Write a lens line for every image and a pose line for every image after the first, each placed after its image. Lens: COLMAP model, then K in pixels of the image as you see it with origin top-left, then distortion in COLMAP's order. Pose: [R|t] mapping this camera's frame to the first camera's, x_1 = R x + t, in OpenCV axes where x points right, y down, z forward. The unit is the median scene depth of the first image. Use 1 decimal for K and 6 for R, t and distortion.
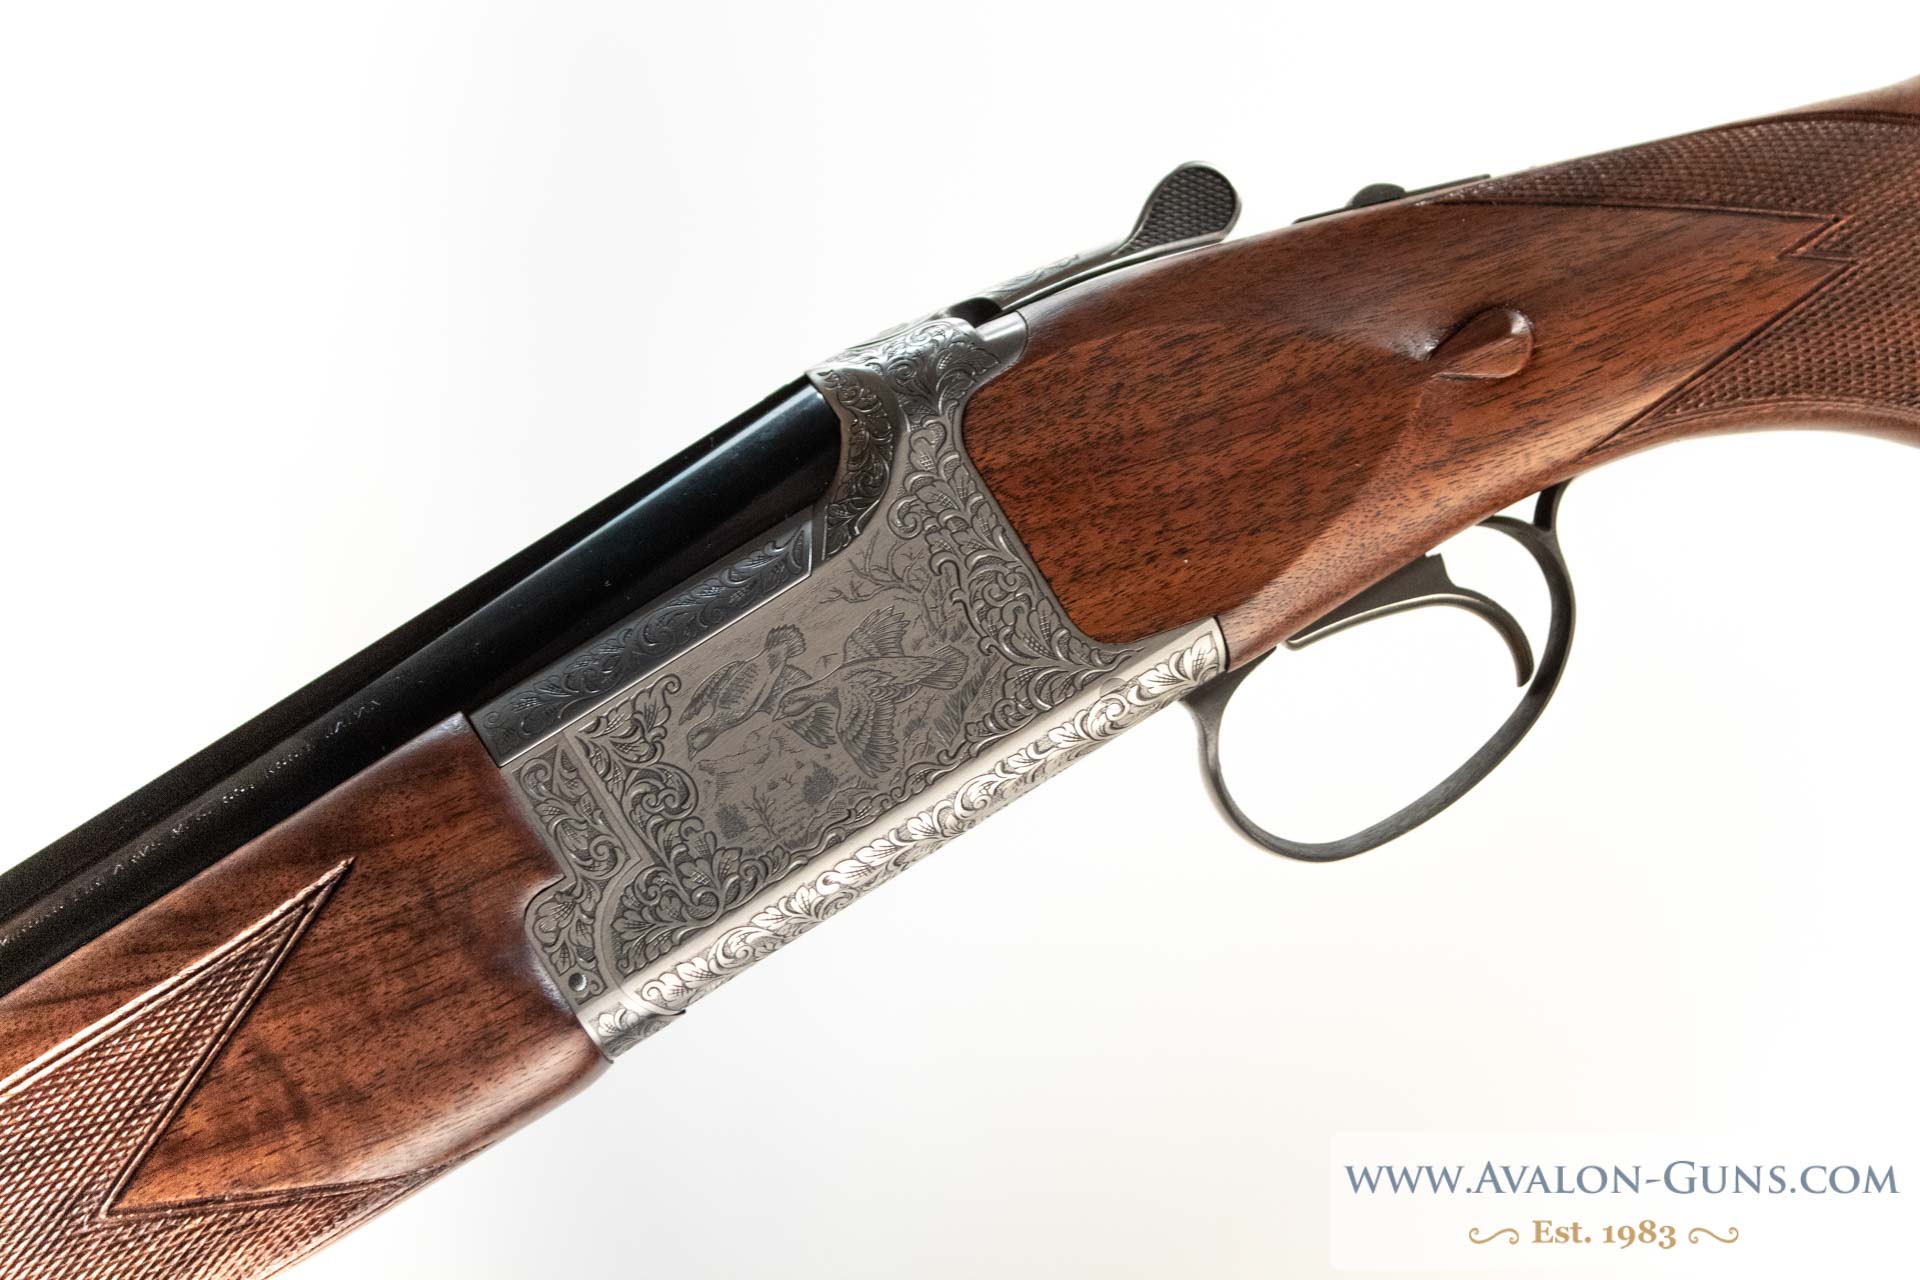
lens RADIAL K [[4216.1, 0, 960.2], [0, 4216.1, 641.3], [0, 0, 1]] dist [0.099967, 0.000000]
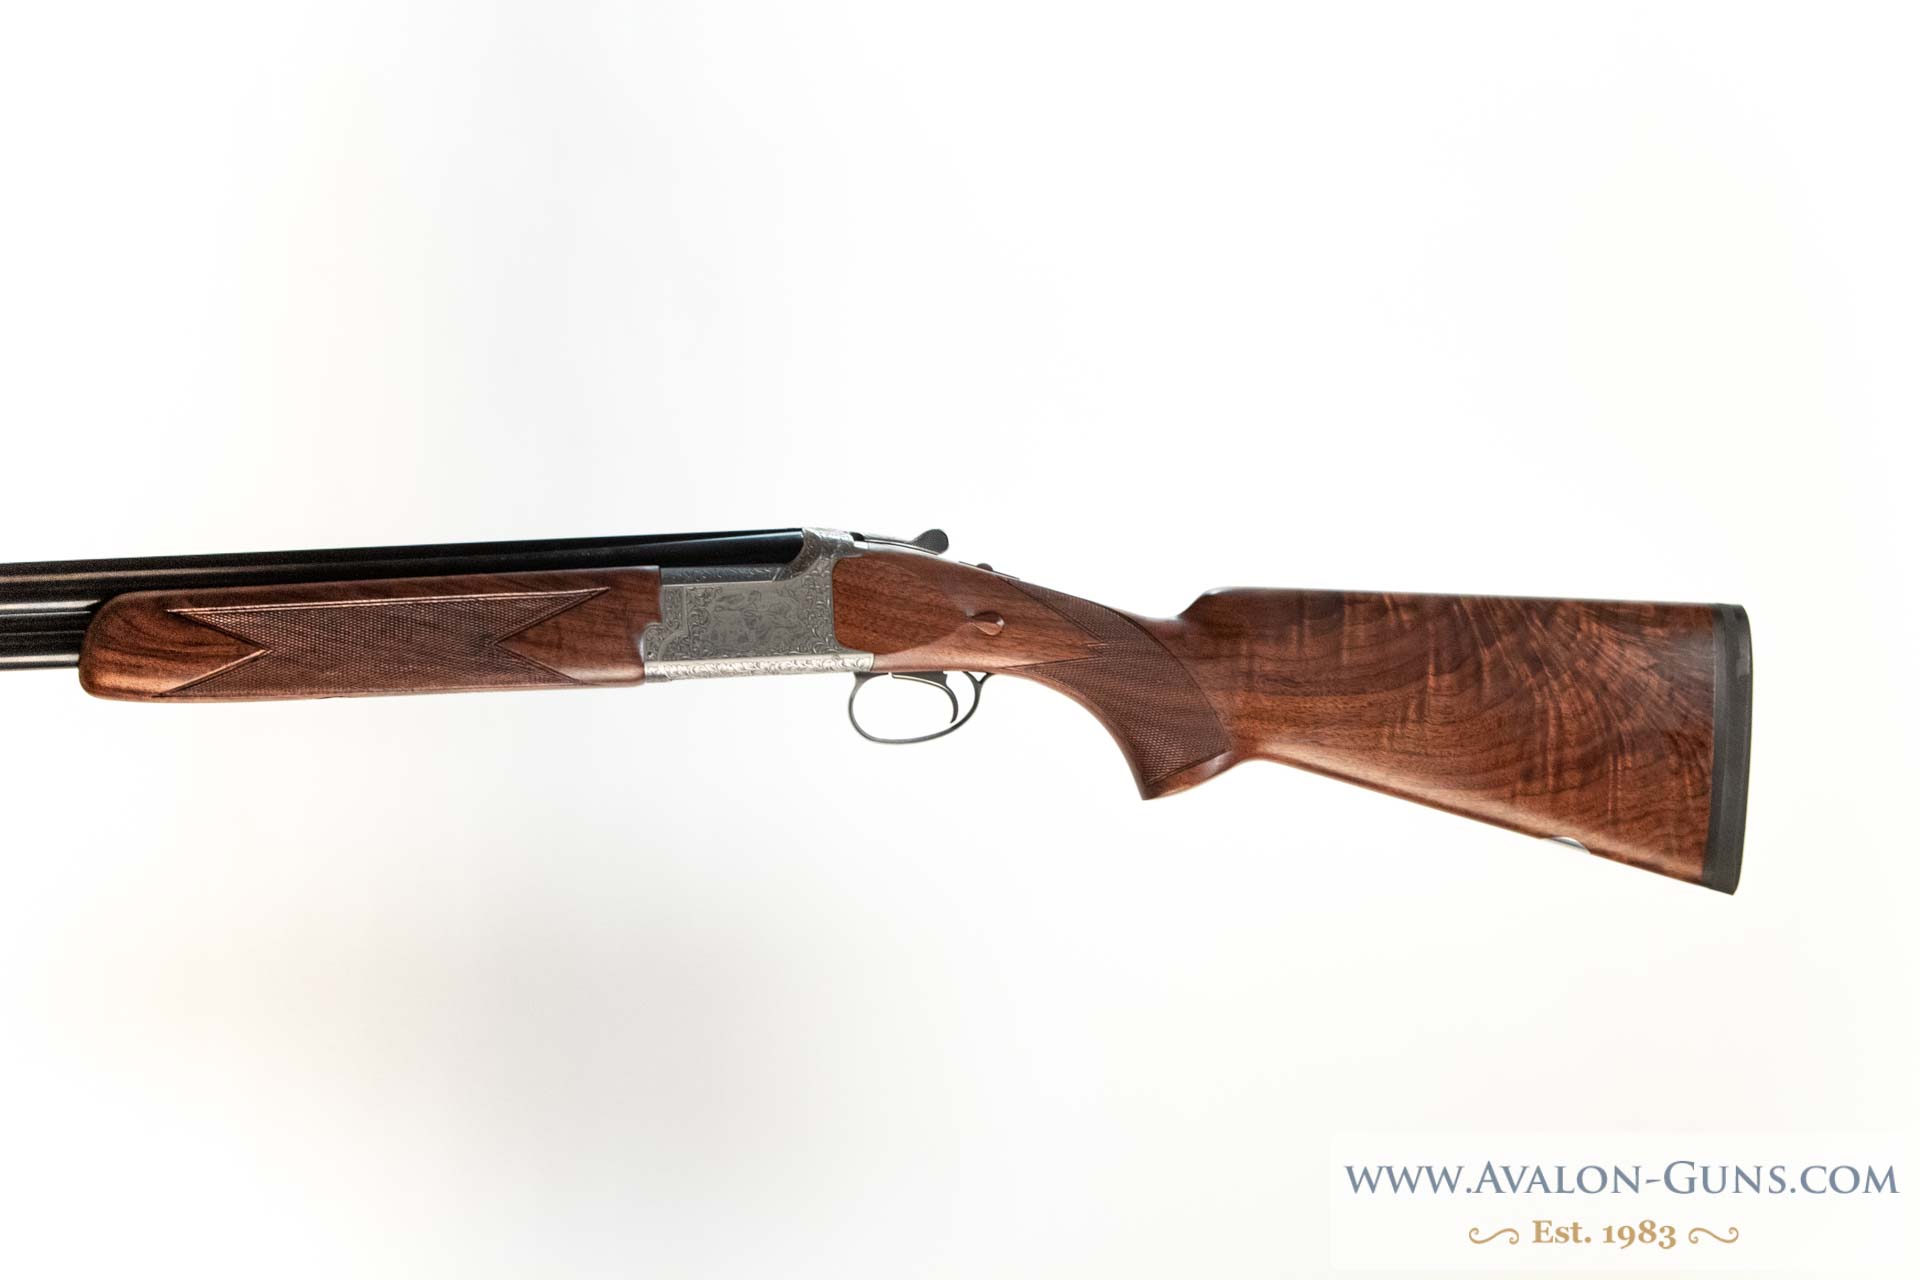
lens RADIAL K [[4216.1, 0, 961.7], [0, 4216.1, 639.6], [0, 0, 1]] dist [0.099967, 0.000000]
pose [[0.870243, 0.492549, 0.008582, 0.086093], [-0.491987, 0.869871, -0.035672, 0.067732], [-0.025036, 0.026821, 0.999327, -2.270182]]
